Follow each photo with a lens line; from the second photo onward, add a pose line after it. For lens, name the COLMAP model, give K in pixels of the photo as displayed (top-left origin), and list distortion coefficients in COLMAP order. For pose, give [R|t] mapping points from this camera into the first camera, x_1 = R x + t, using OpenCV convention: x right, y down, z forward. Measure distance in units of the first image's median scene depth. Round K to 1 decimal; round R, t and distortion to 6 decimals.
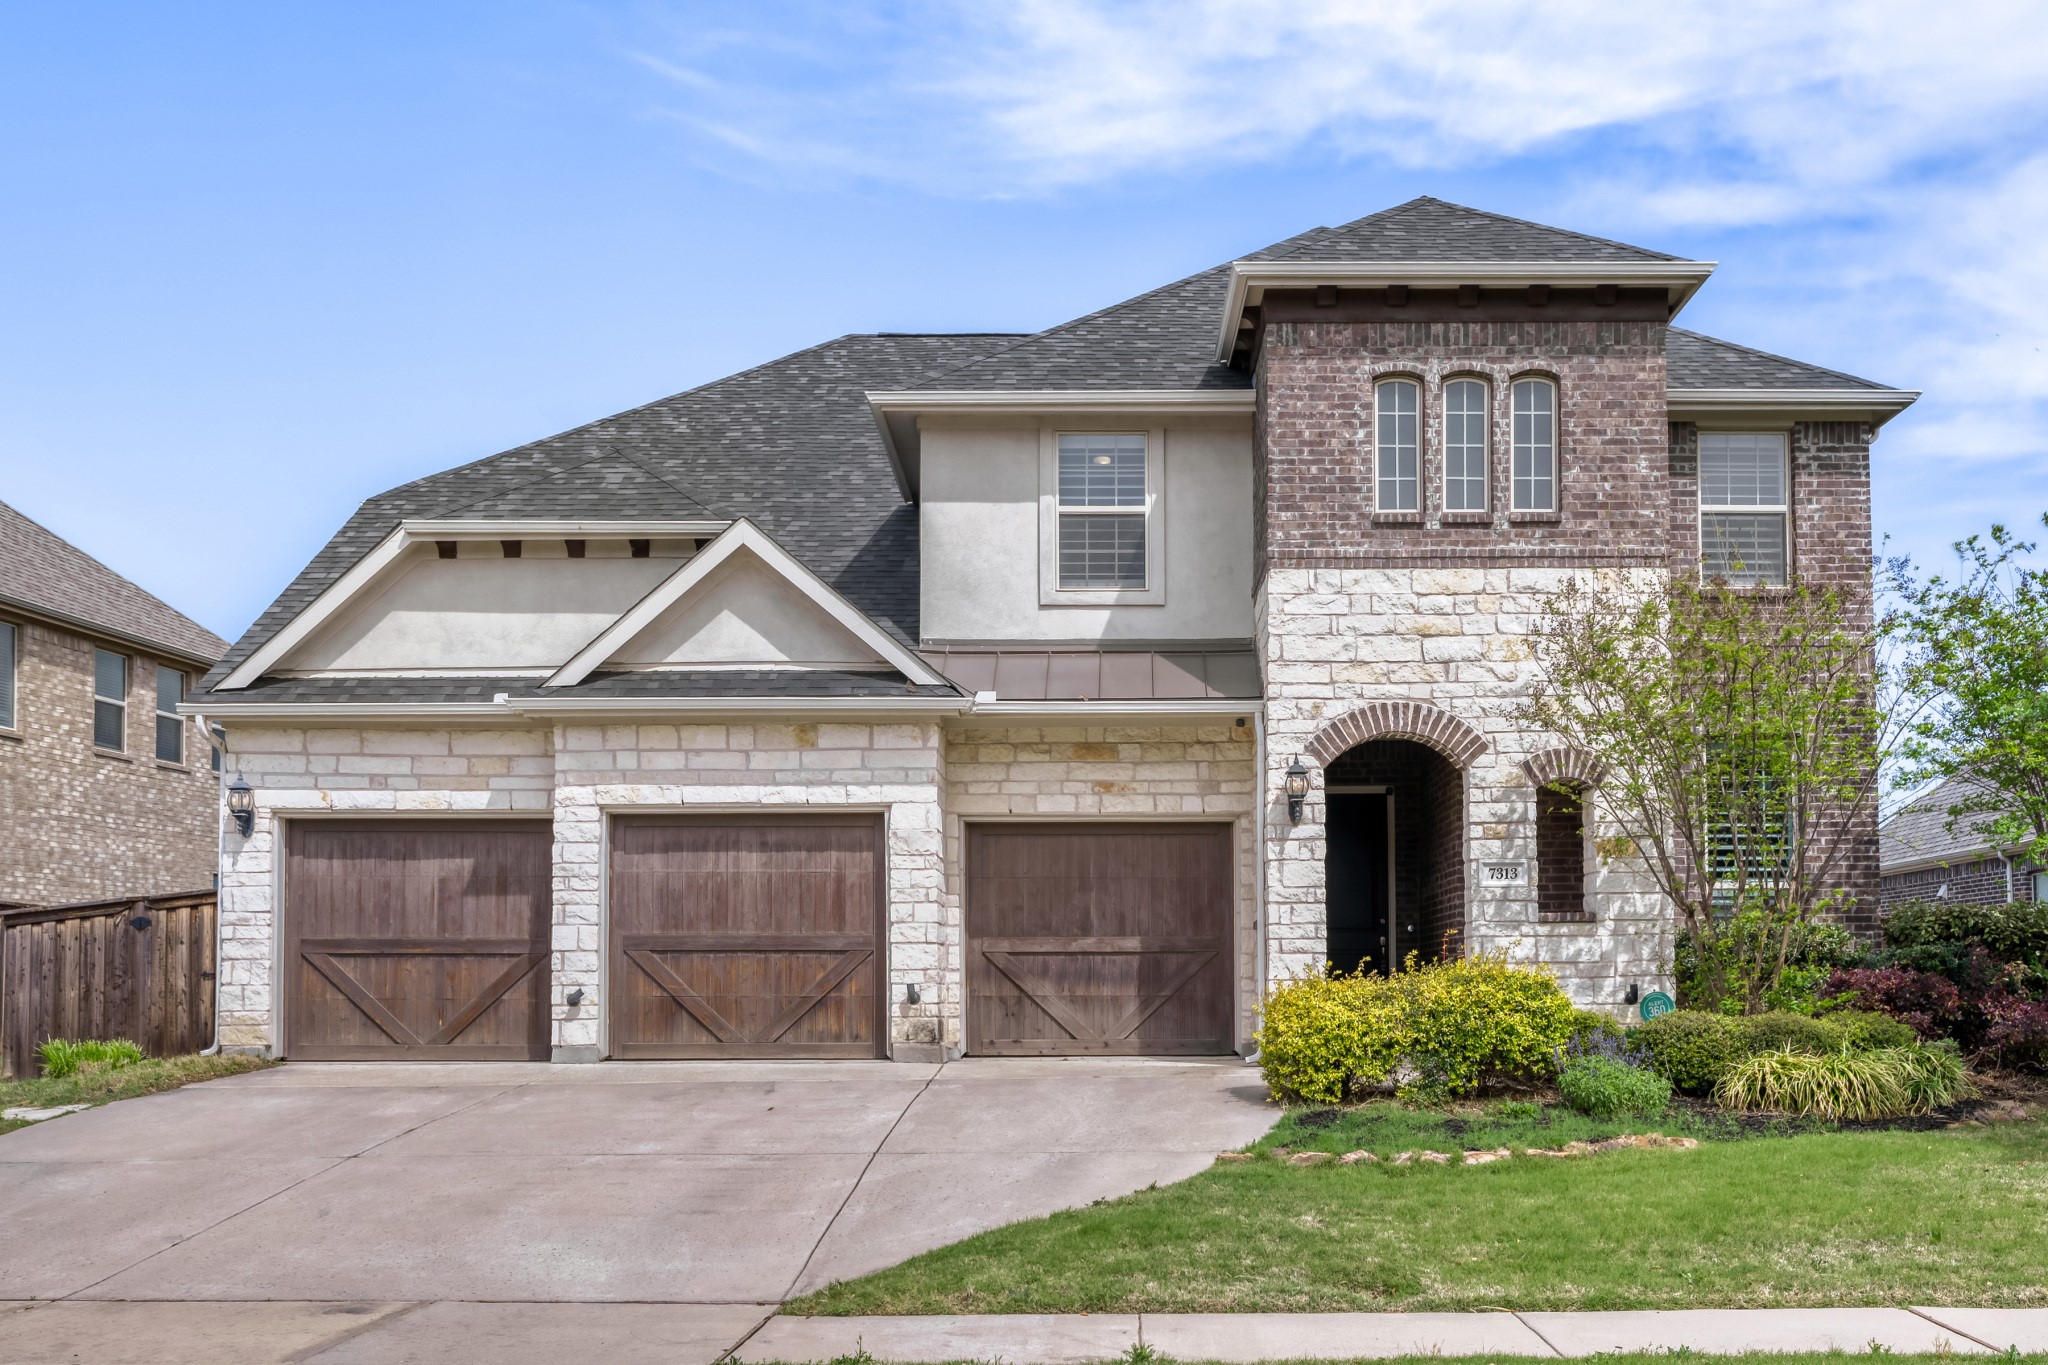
lens RADIAL K [[2059.2, 0, 1024.3], [0, 2059.2, 950.8], [0, 0, 1]] dist [-0.006029, -0.015286]
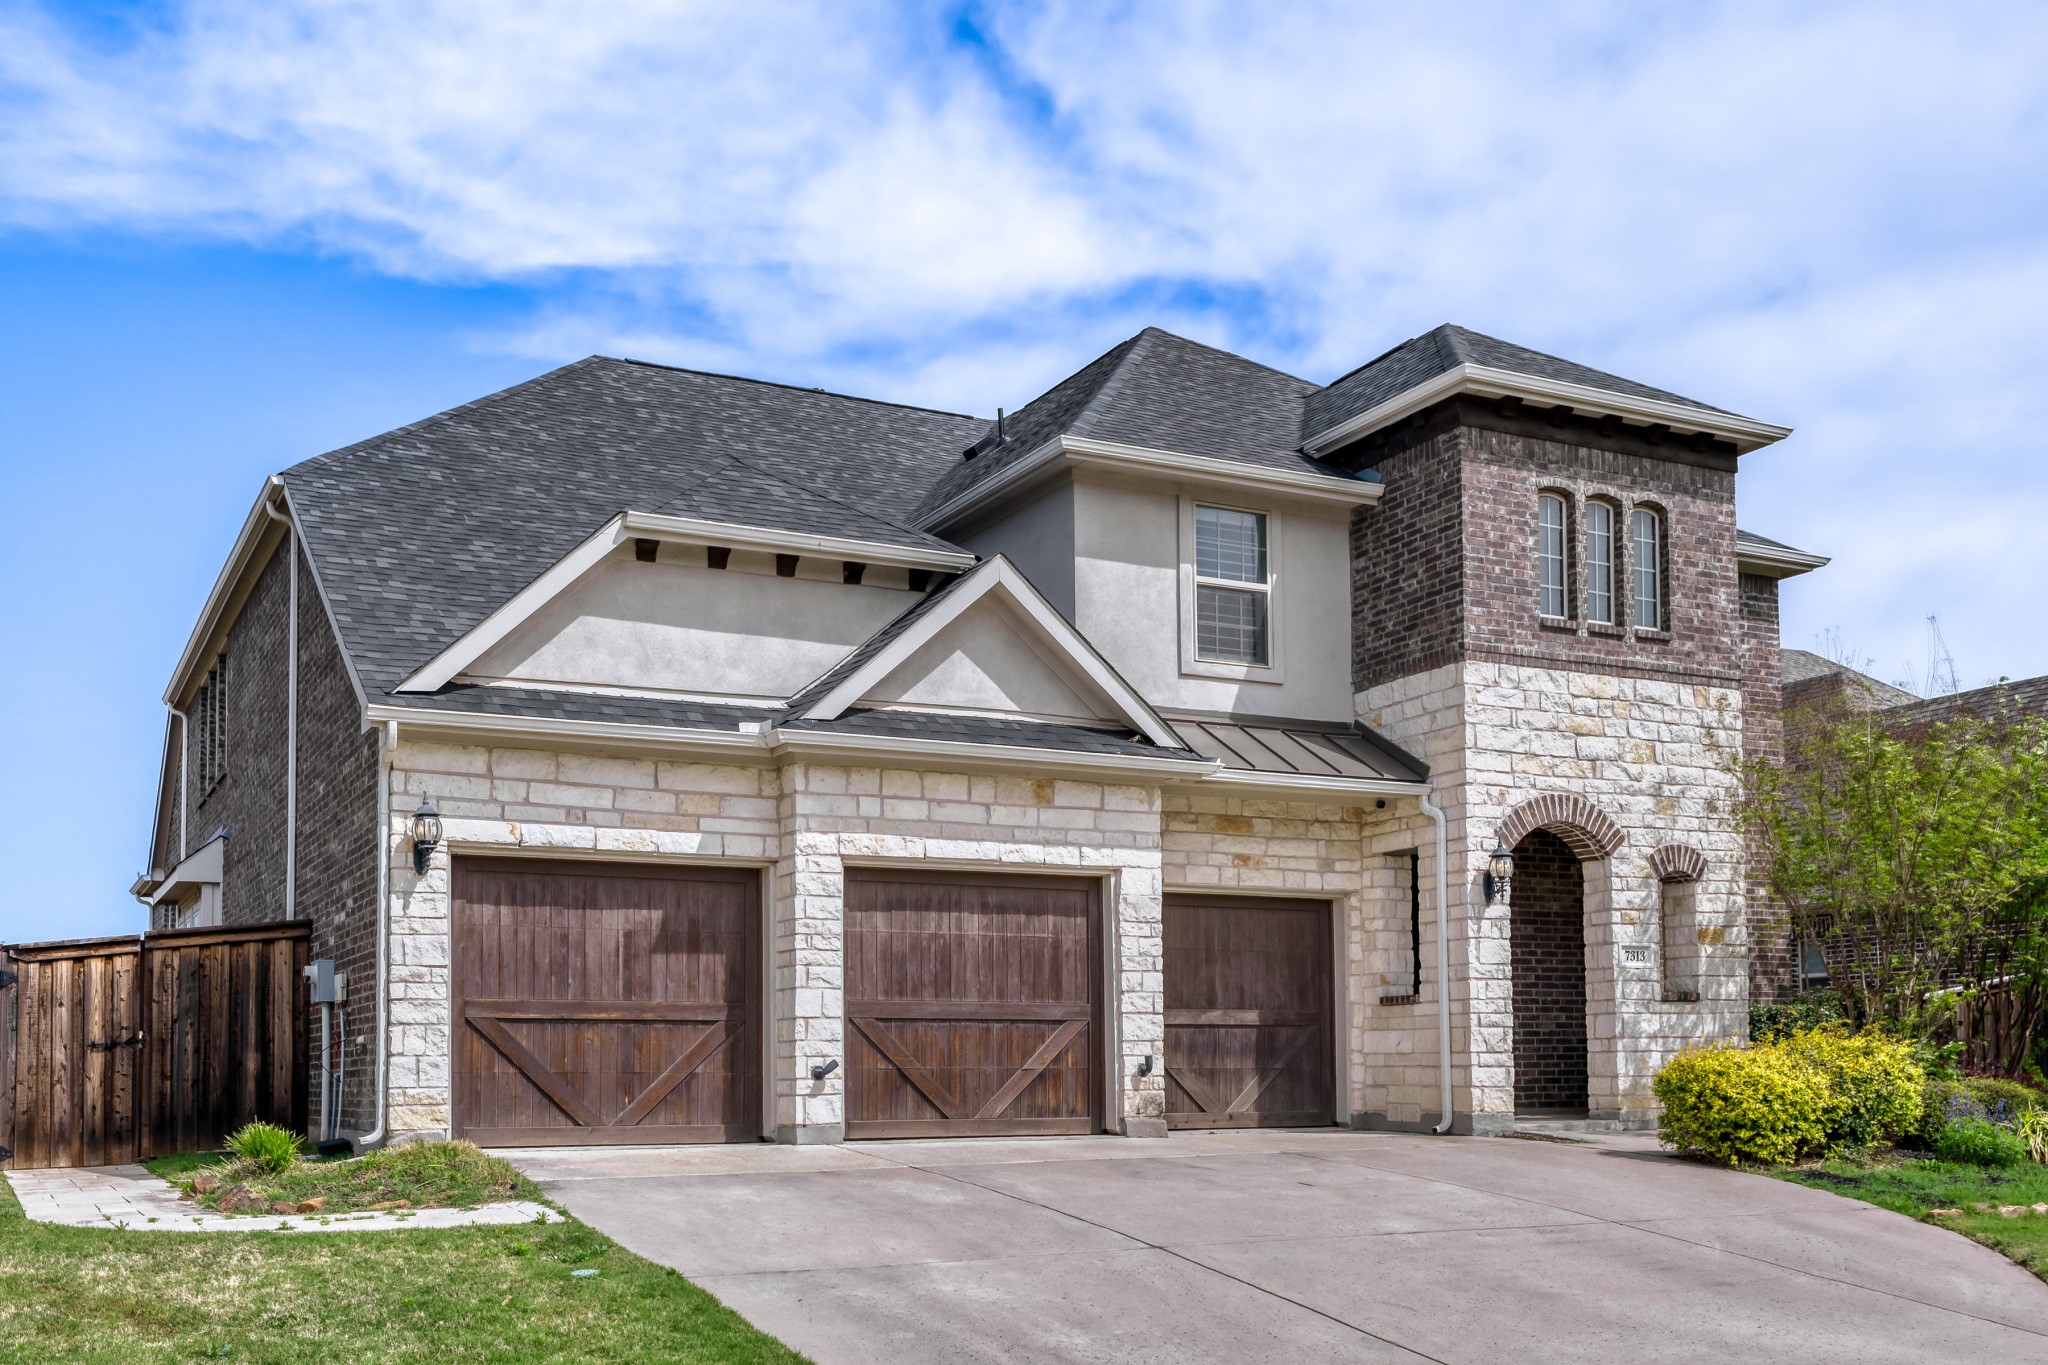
lens RADIAL K [[2011.2, 0, 1022.8], [0, 2011.2, 1020.2], [0, 0, 1]] dist [-0.007640, 0.007047]
pose [[0.894192, 0.009528, 0.447582, -0.521912], [-0.006216, 0.999941, -0.008868, 0.008097], [-0.447641, 0.005148, 0.894199, 0.181577]]
